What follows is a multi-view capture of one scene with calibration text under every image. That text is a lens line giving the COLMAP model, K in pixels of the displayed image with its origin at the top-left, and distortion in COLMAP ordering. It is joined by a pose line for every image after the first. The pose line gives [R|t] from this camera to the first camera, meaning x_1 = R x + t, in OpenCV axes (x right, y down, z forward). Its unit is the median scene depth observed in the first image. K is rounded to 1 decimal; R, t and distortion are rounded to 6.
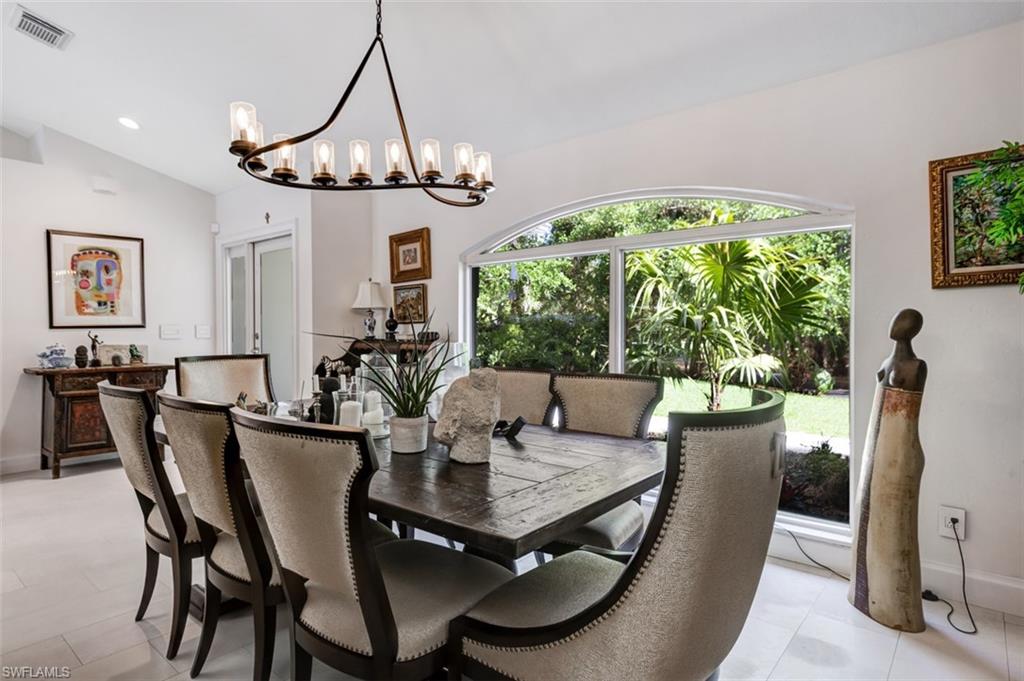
lens RADIAL K [[549.2, 0, 512.0], [0, 549.2, 340.5], [0, 0, 1]] dist [-0.001315, -0.000112]
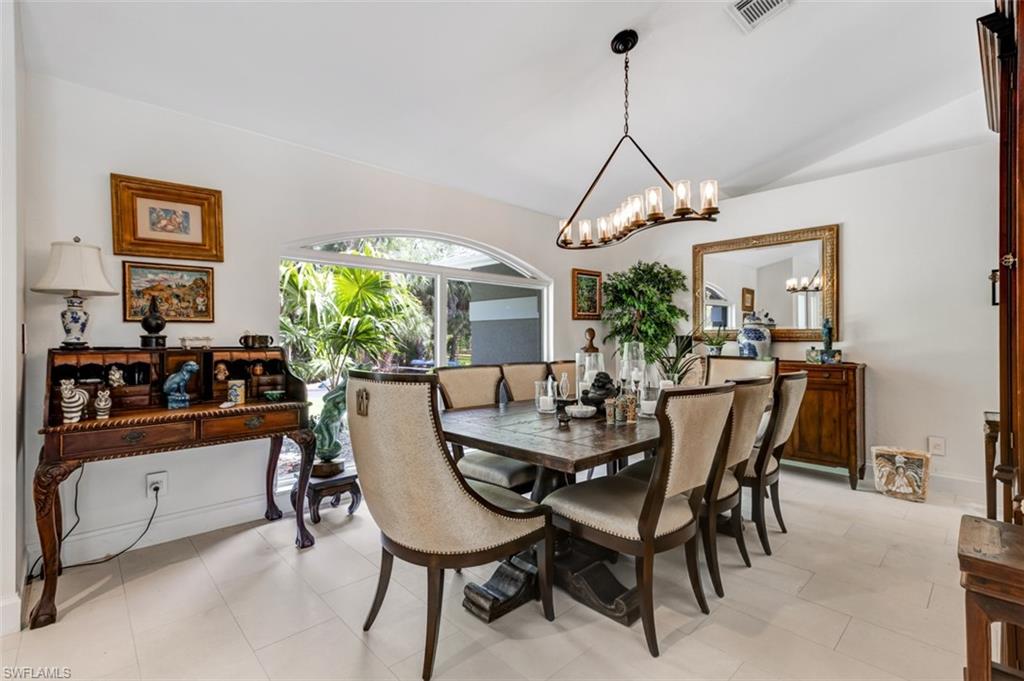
lens RADIAL K [[469.6, 0, 512.0], [0, 469.6, 340.5], [0, 0, 1]] dist [-0.003290, -0.000258]
pose [[0.109300, -0.000138, 0.994009, -0.713570], [0.021483, 0.999767, -0.002223, 0.000717], [-0.993777, 0.021597, 0.109278, 0.542041]]
